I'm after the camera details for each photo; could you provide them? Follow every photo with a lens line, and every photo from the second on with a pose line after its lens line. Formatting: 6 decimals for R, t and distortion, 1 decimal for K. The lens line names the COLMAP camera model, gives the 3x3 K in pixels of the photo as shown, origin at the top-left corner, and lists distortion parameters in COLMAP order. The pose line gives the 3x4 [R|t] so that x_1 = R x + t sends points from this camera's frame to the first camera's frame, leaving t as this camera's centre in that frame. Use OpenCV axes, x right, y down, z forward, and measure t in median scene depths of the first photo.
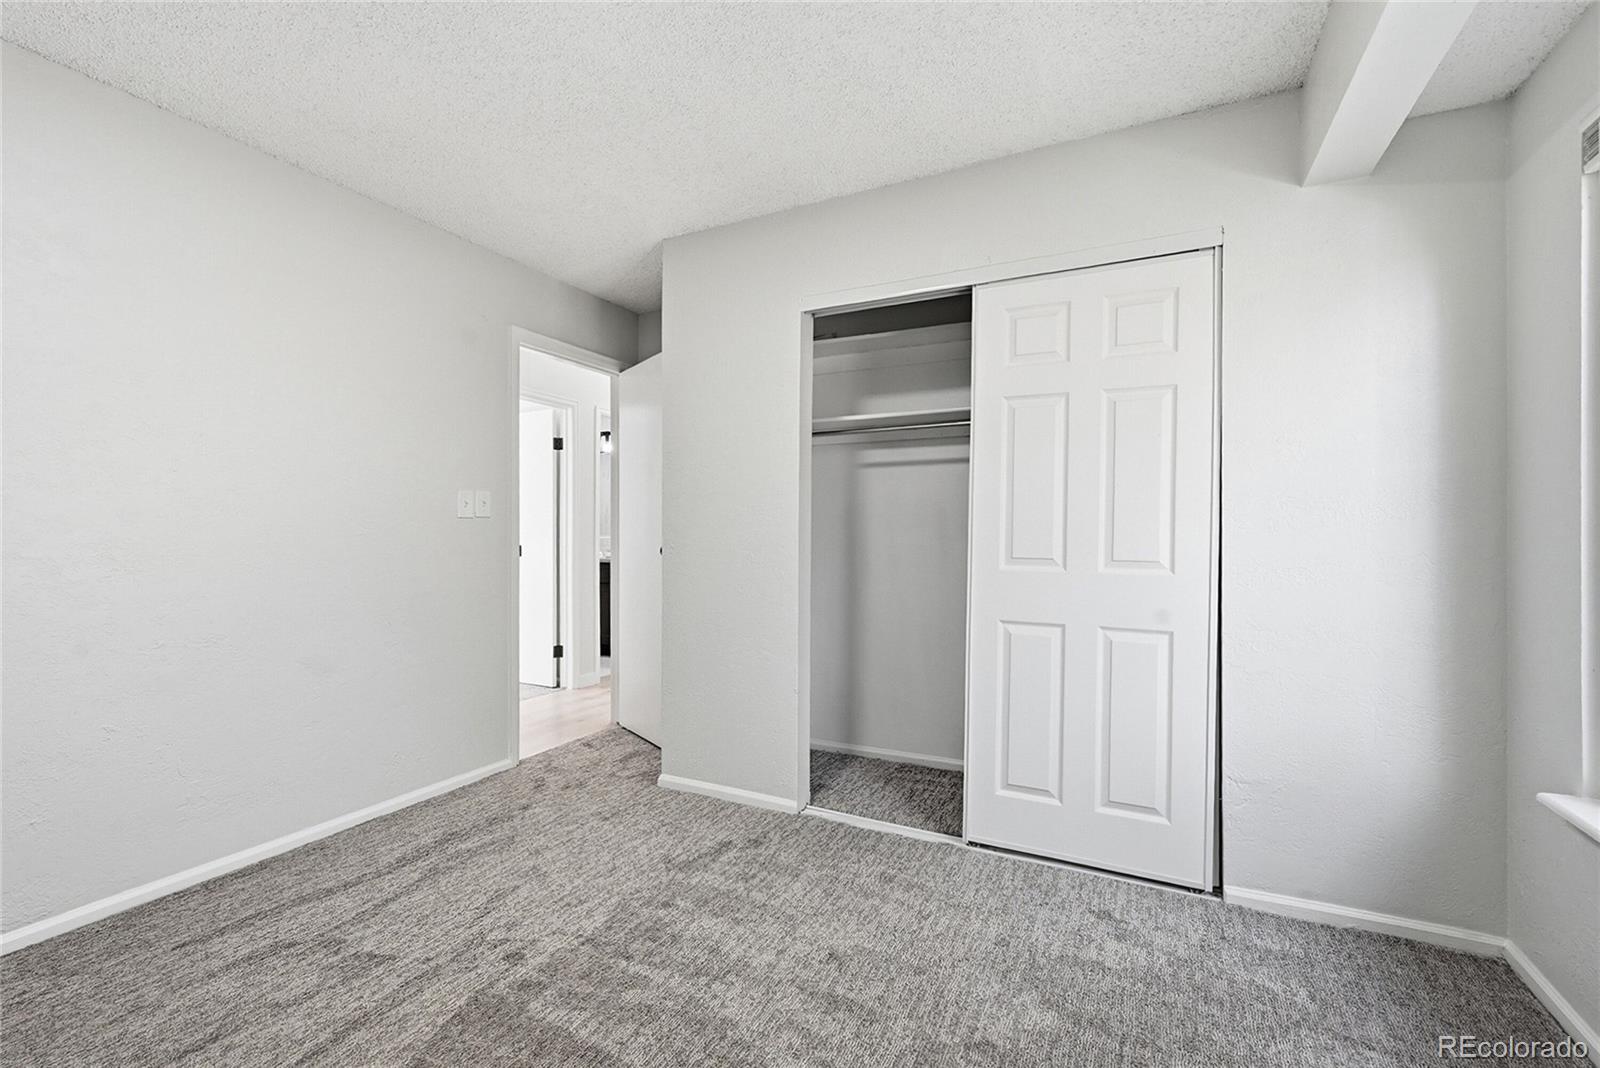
lens RADIAL K [[690.5, 0, 798.6], [0, 690.5, 535.1], [0, 0, 1]] dist [-0.001068, 0.000133]
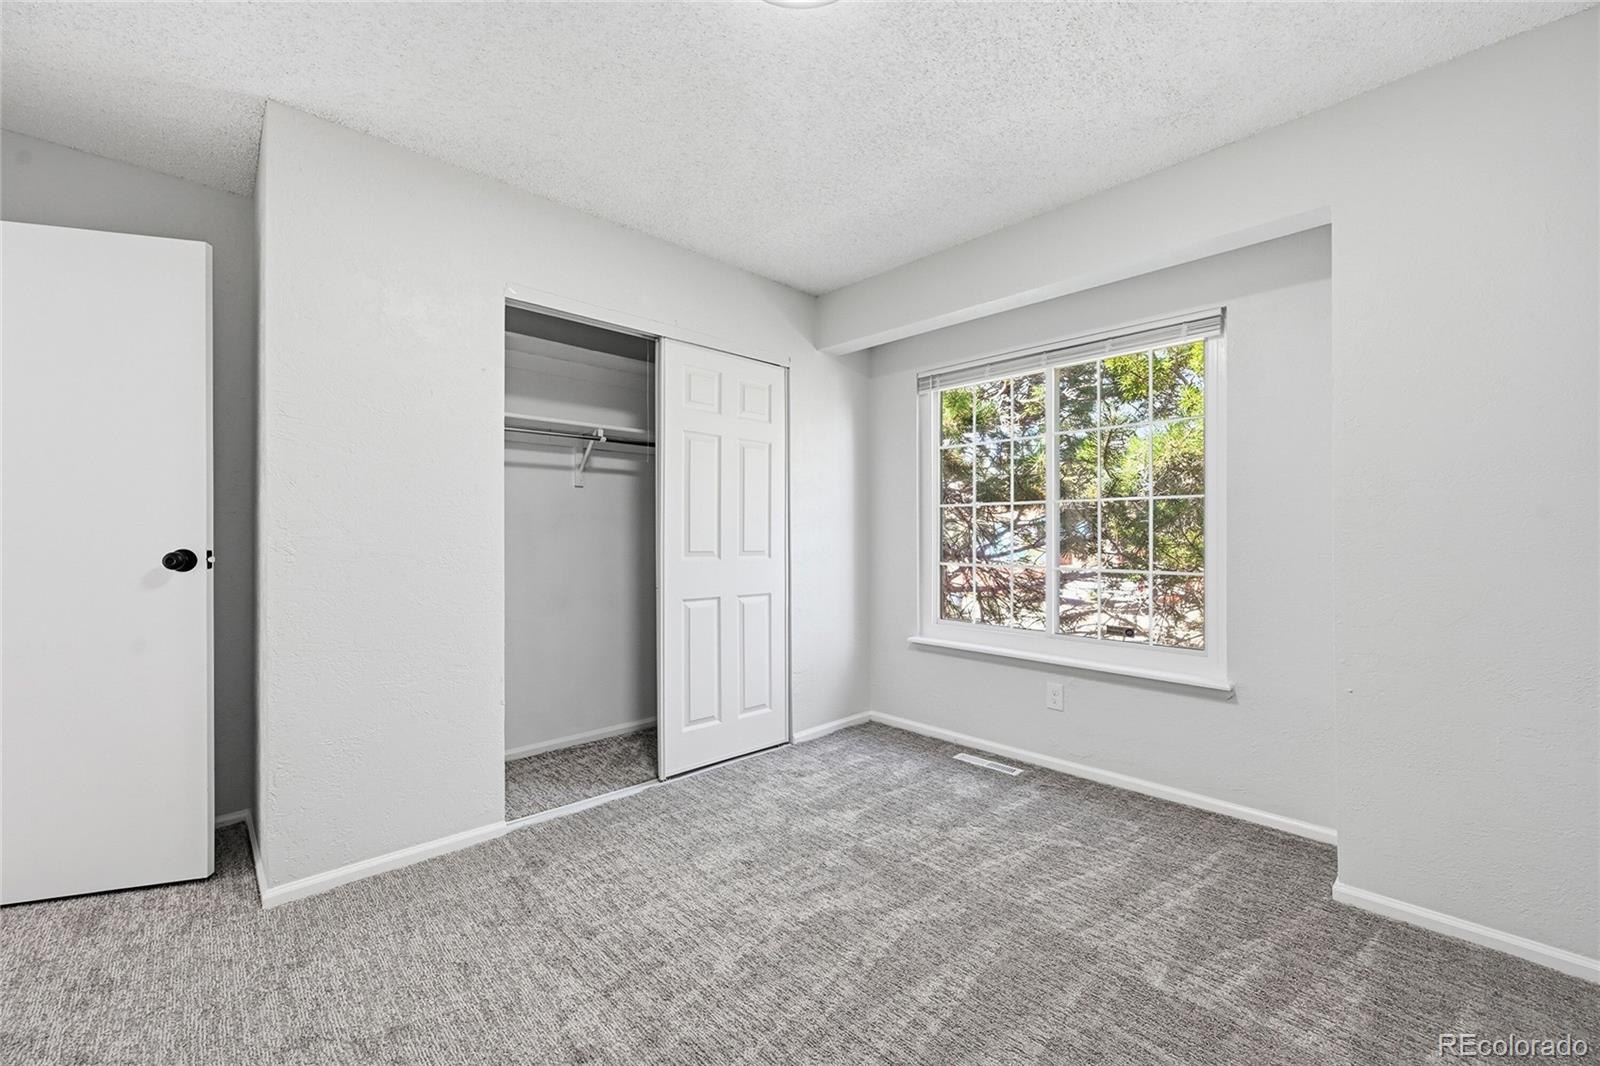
lens RADIAL K [[634.7, 0, 797.4], [0, 634.7, 538.3], [0, 0, 1]] dist [0.001270, -0.000026]
pose [[0.338108, -0.007252, 0.941080, -0.744943], [0.000959, 0.999972, 0.007361, -0.002935], [-0.941107, -0.001586, 0.338105, 0.371506]]
